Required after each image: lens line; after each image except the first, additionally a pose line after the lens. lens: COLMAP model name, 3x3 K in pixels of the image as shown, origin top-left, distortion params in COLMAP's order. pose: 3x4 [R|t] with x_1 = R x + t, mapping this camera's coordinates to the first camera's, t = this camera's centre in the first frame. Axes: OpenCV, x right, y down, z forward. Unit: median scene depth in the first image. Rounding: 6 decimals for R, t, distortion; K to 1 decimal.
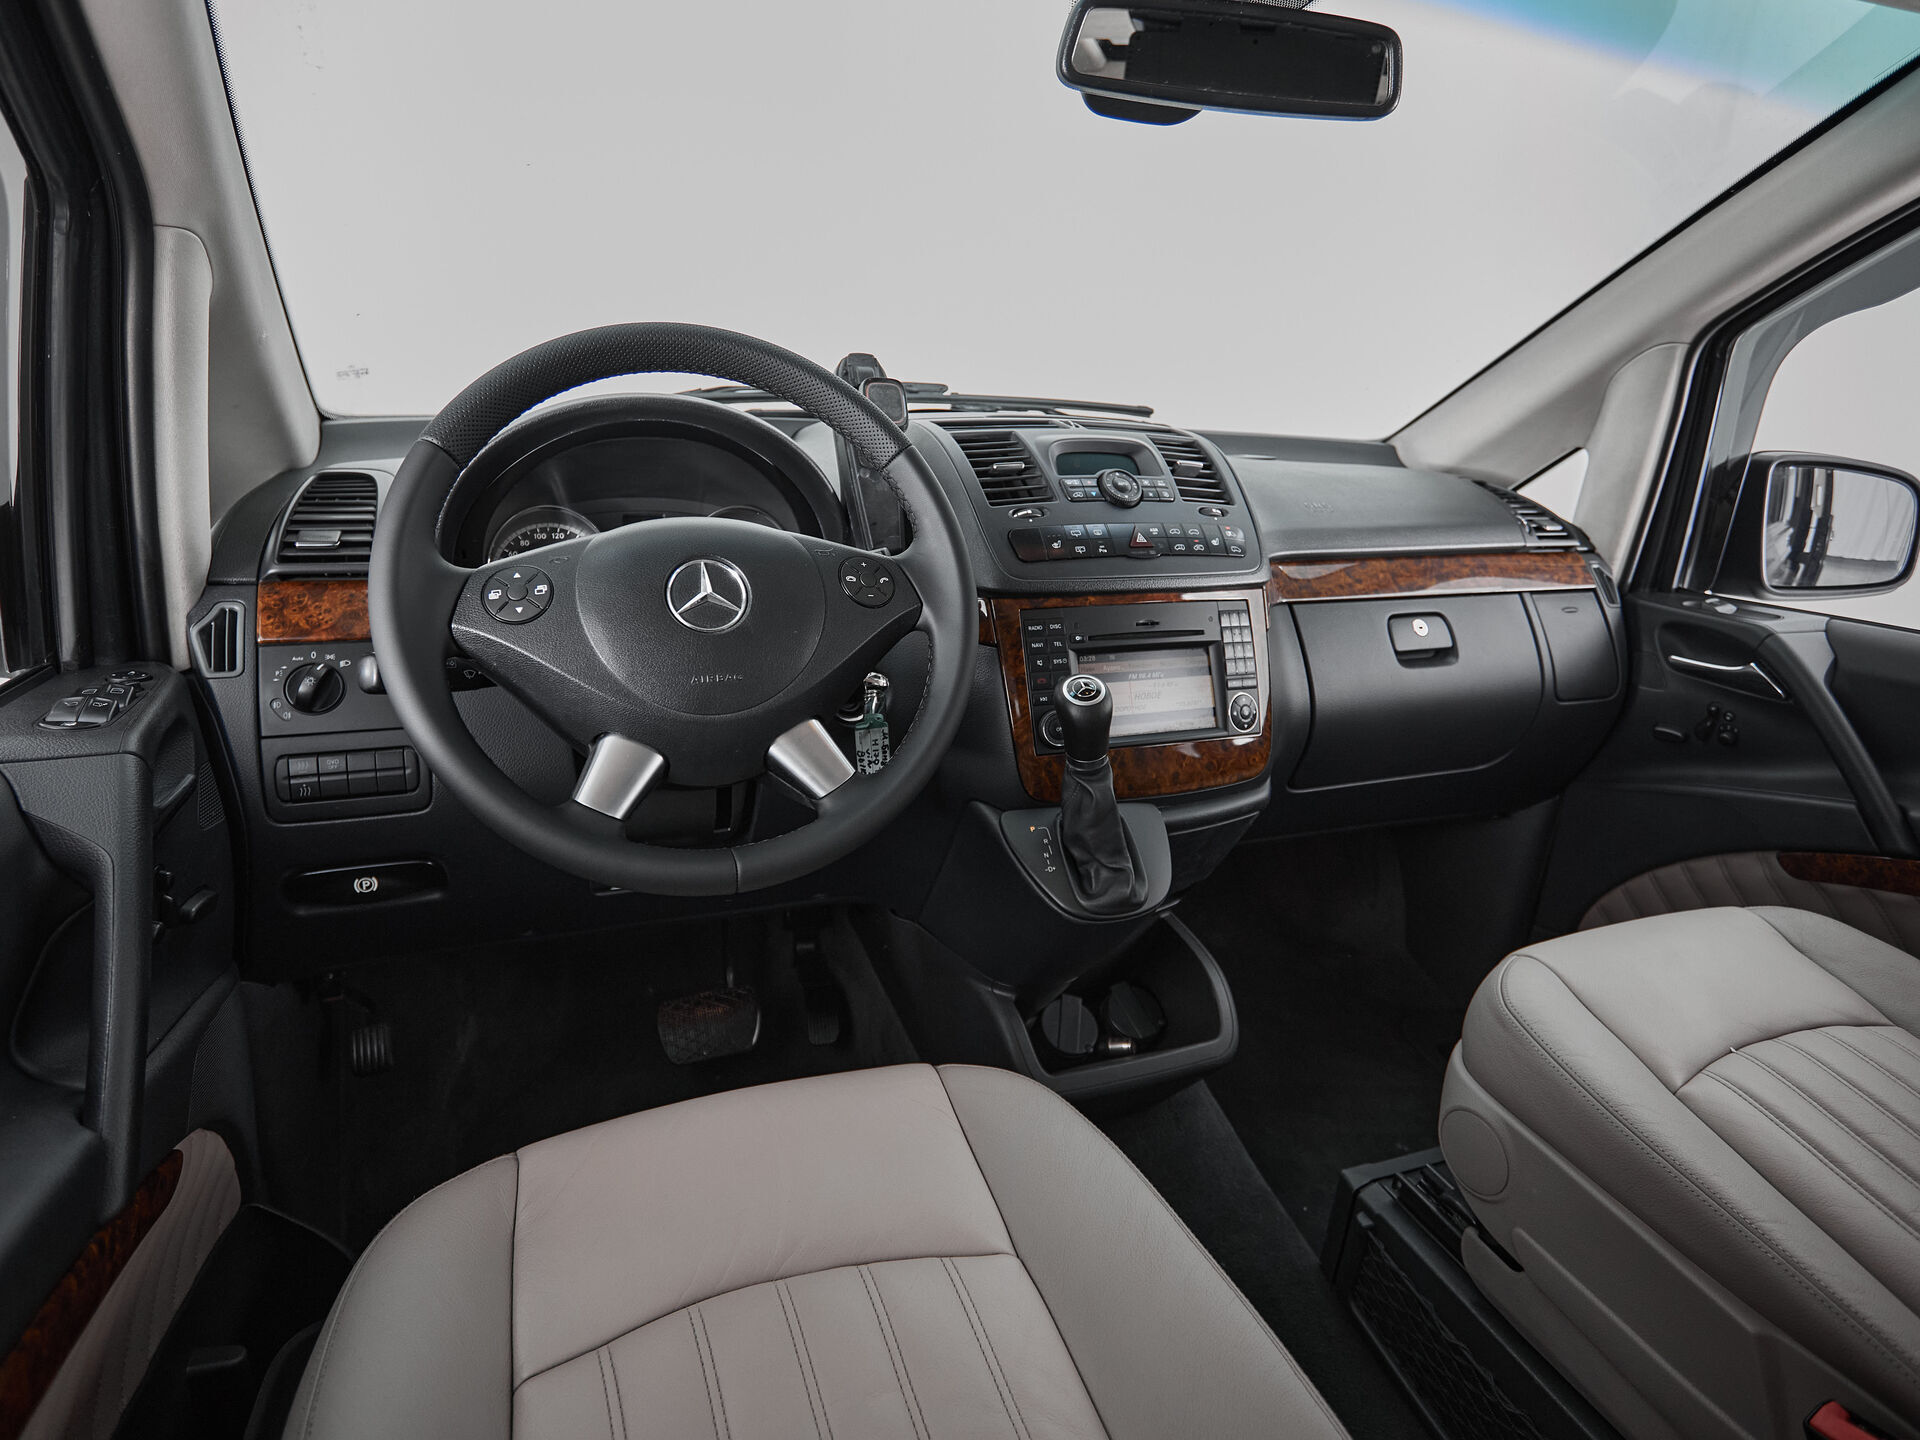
lens RADIAL K [[1058.4, 0, 934.0], [0, 1058.4, 711.8], [0, 0, 1]] dist [-0.002188, -0.001549]
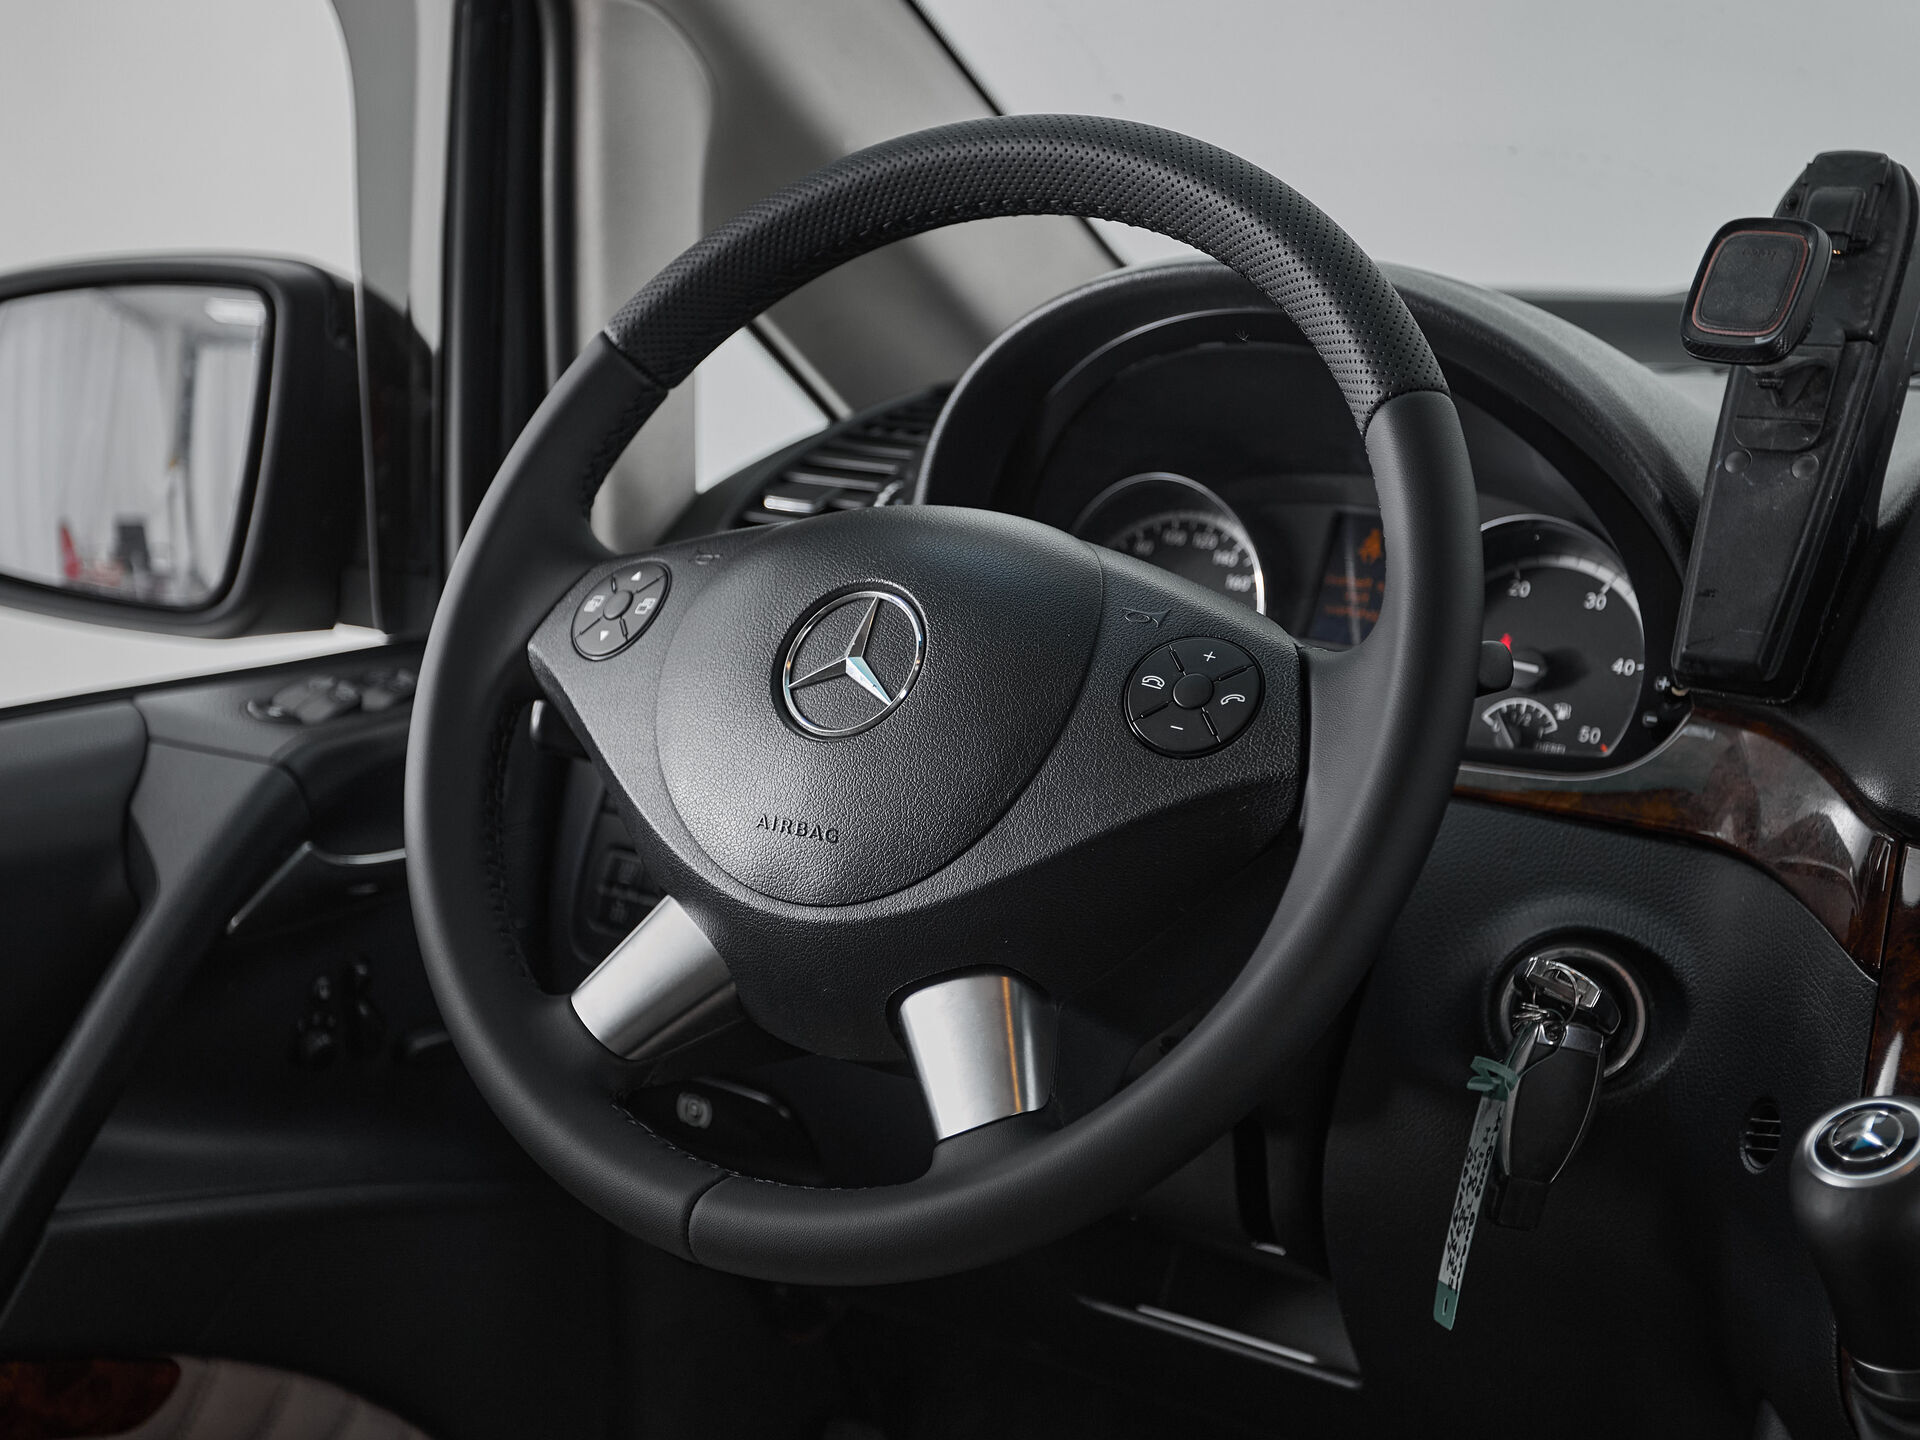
lens RADIAL K [[2664.6, 0, 957.3], [0, 2664.6, 706.6], [0, 0, 1]] dist [0.039179, 0.000000]
pose [[0.551555, 0.151561, -0.820254, 0.555213], [-0.243762, 0.969715, 0.015267, -0.081906], [0.797726, 0.191526, 0.571796, 0.231381]]
